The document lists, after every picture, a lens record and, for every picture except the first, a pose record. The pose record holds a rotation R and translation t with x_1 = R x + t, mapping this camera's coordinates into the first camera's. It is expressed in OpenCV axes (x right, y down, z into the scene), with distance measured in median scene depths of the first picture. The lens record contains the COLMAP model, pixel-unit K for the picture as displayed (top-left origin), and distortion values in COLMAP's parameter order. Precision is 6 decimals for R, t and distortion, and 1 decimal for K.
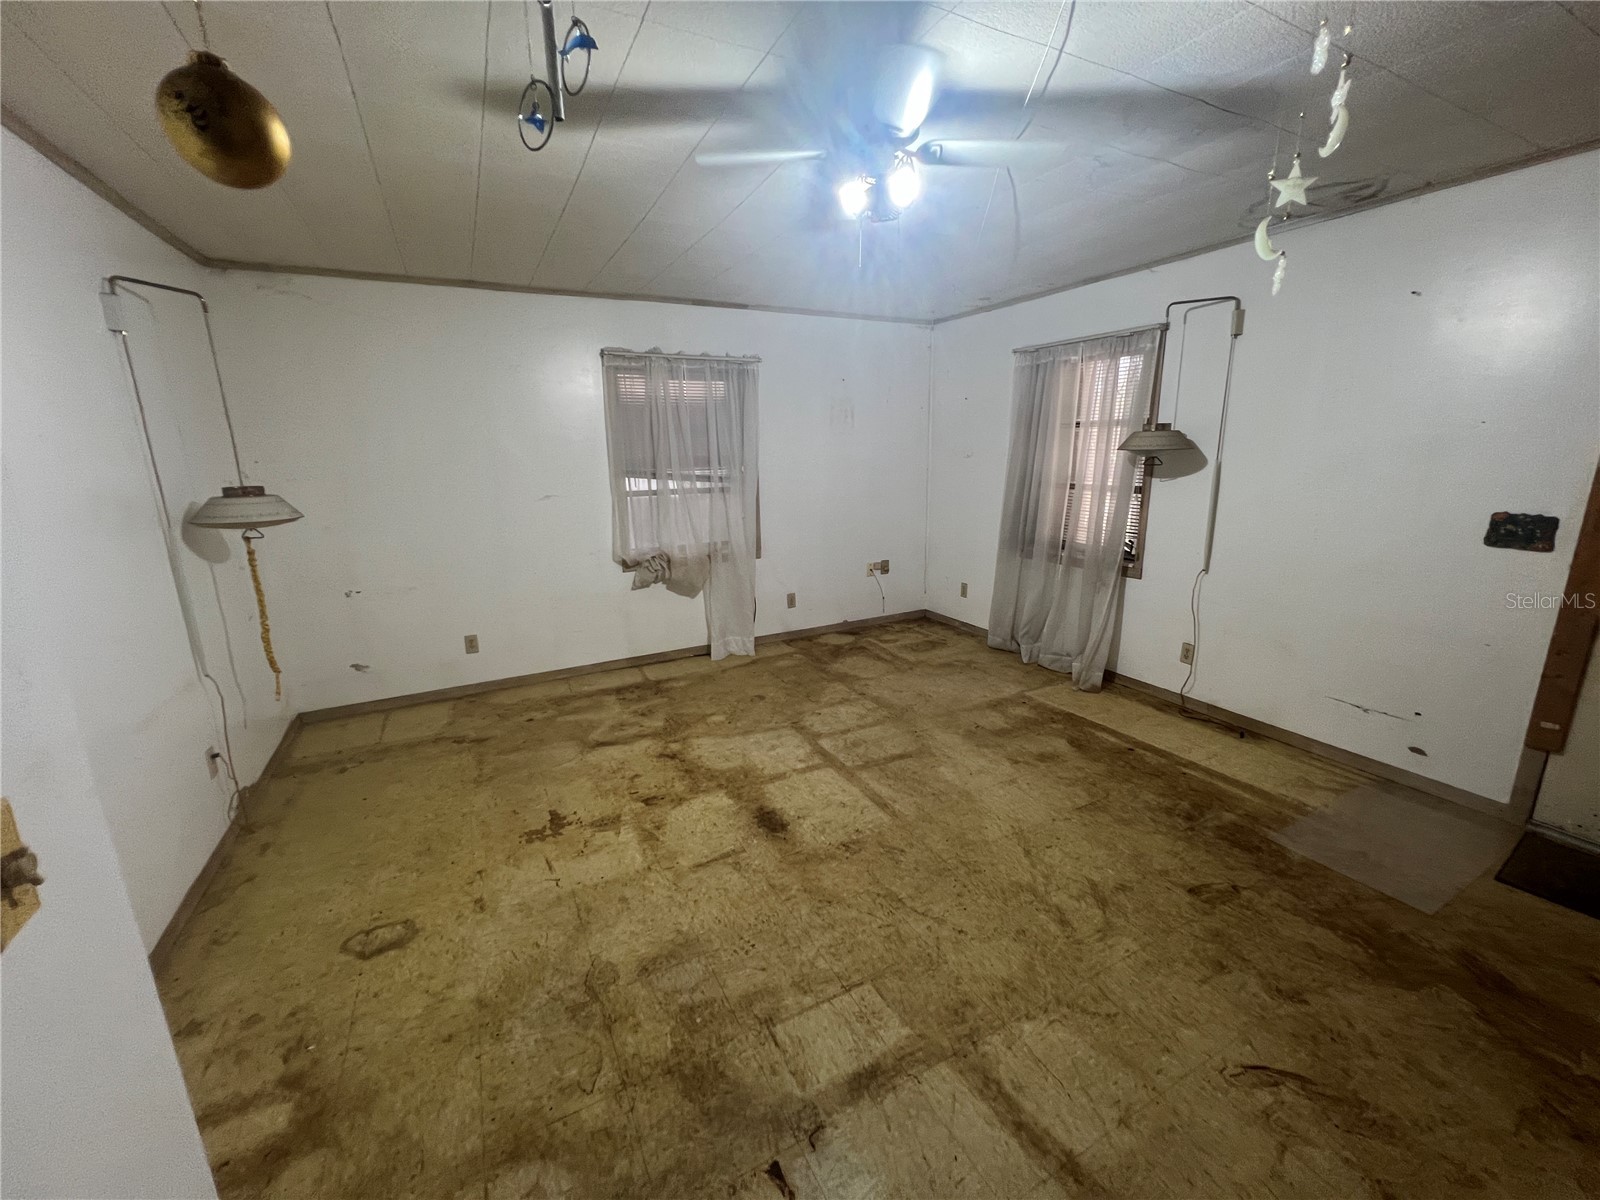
lens RADIAL K [[642.8, 0, 799.4], [0, 642.8, 602.0], [0, 0, 1]] dist [-0.002918, 0.000349]
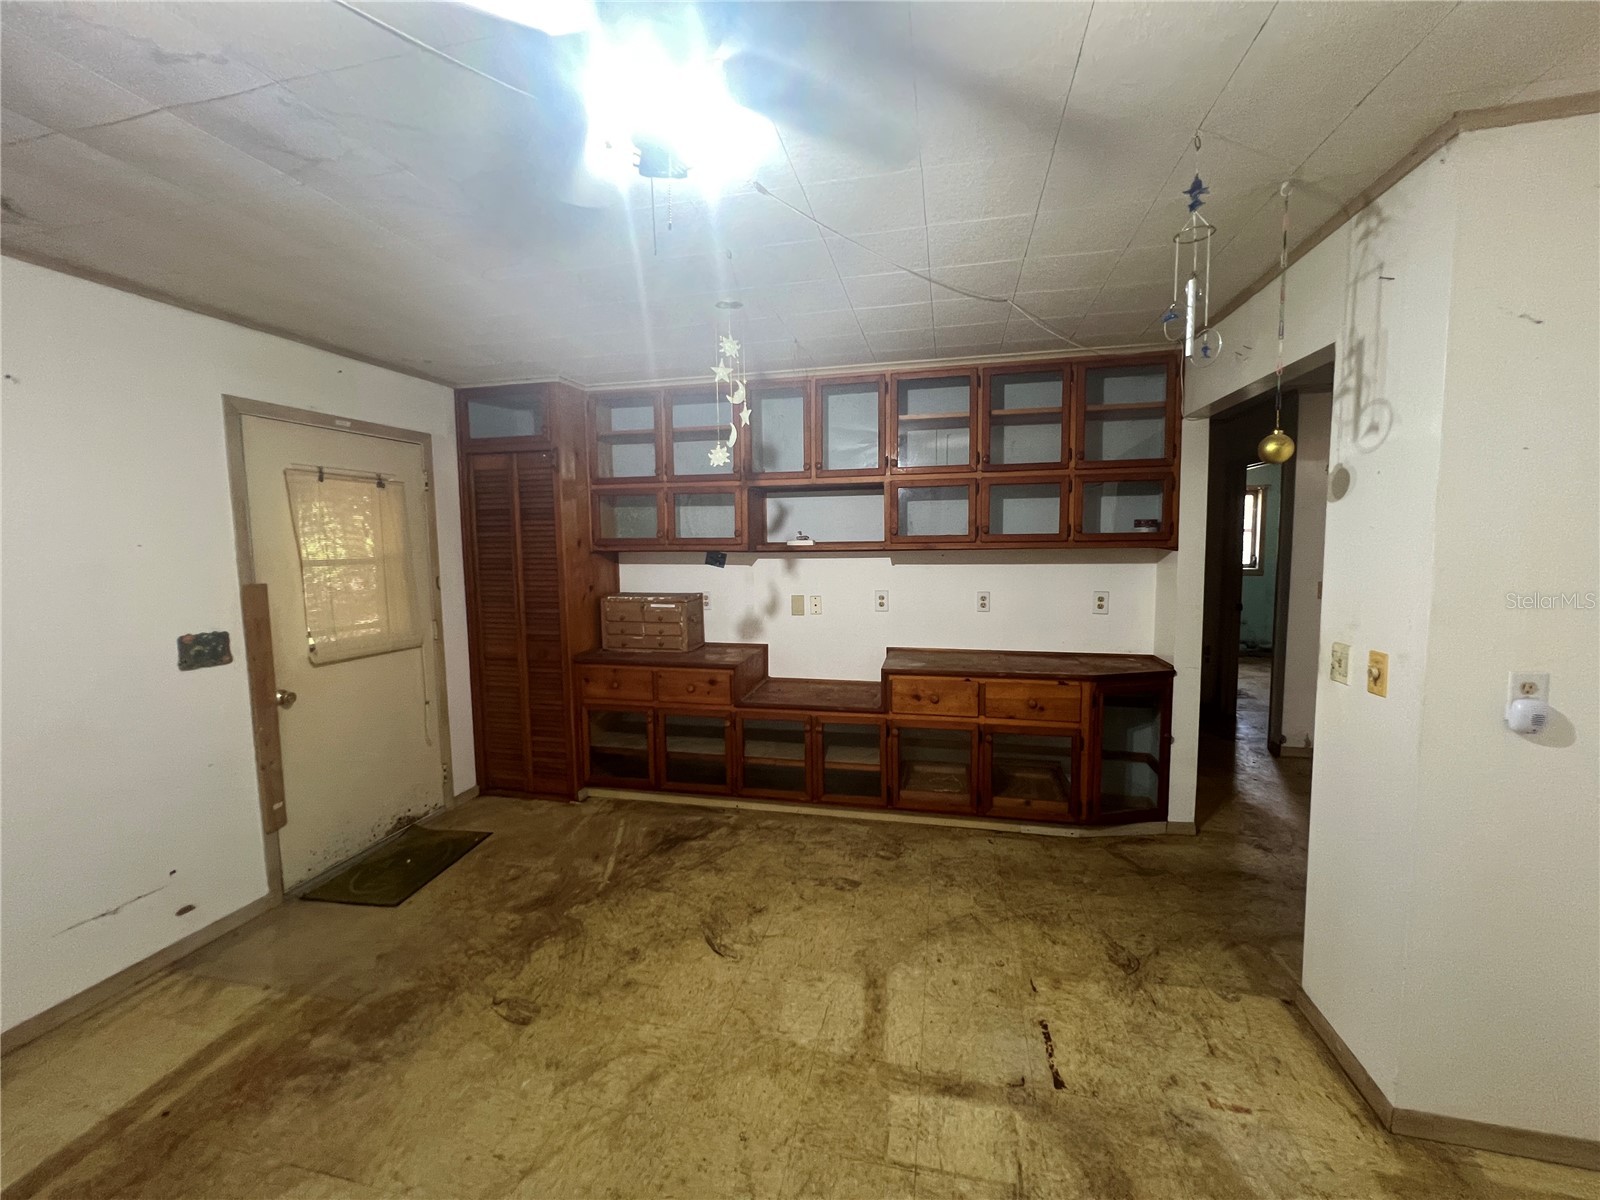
lens RADIAL K [[642.8, 0, 798.2], [0, 642.8, 596.6], [0, 0, 1]] dist [-0.002918, 0.000349]
pose [[-0.760734, -0.028605, 0.648433, -0.357589], [0.180727, 0.950185, 0.253943, -0.386992], [-0.623395, 0.310372, -0.717668, 1.541709]]
